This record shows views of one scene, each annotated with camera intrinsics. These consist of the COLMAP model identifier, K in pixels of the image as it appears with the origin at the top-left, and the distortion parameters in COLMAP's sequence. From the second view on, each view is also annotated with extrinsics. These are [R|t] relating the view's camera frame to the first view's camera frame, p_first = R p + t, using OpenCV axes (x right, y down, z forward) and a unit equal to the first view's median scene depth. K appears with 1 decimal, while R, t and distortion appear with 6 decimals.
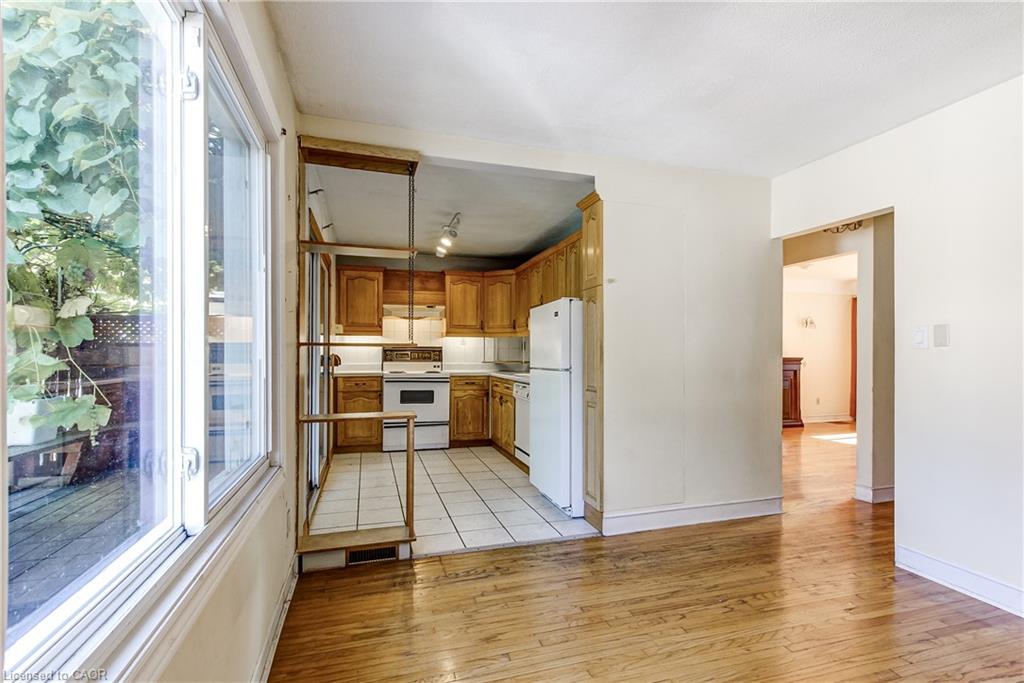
lens RADIAL K [[484.7, 0, 515.5], [0, 484.7, 353.4], [0, 0, 1]] dist [0.000065, 0.000160]
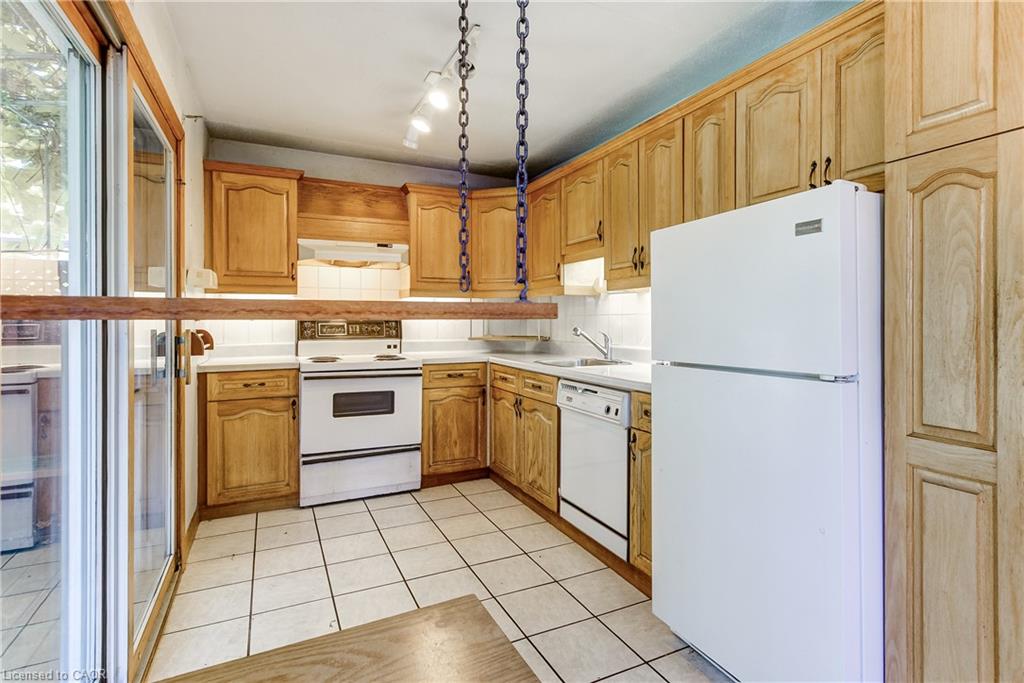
lens RADIAL K [[508.9, 0, 522.4], [0, 508.9, 321.2], [0, 0, 1]] dist [0.003514, 0.000600]
pose [[0.986665, -0.004254, 0.162707, -0.116578], [0.003800, 0.999988, 0.003103, -0.006334], [-0.162718, -0.002444, 0.986670, 0.387277]]
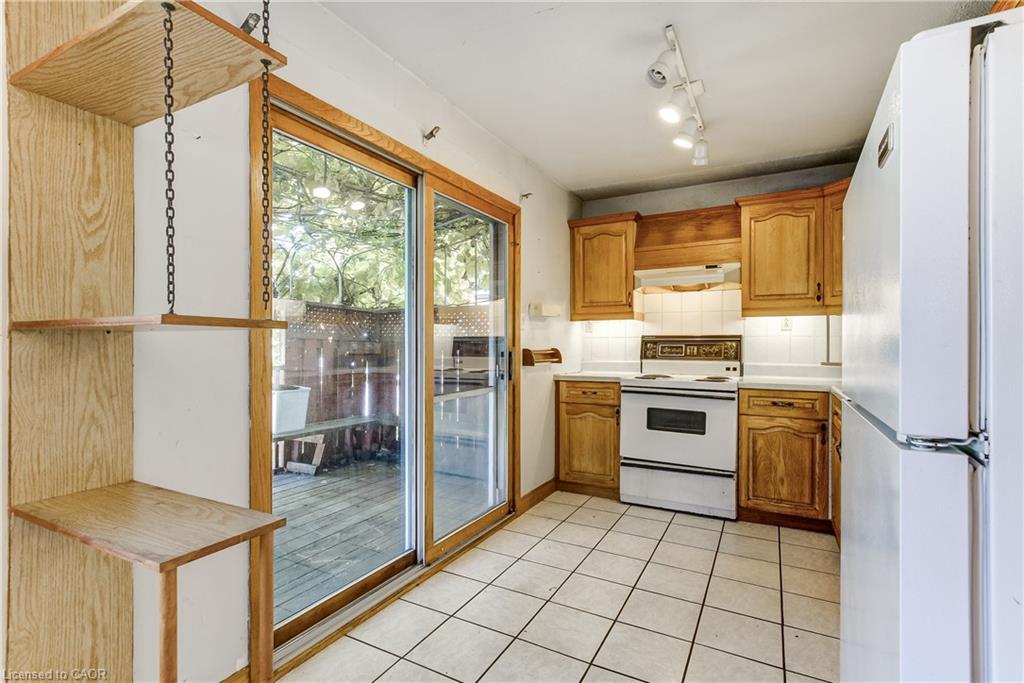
lens RADIAL K [[477.6, 0, 515.7], [0, 477.6, 345.2], [0, 0, 1]] dist [0.000678, 0.000679]
pose [[0.704226, -0.000969, -0.709975, 0.069597], [-0.001360, 0.999995, -0.002715, 0.000307], [0.709974, 0.002878, 0.704222, 0.450977]]
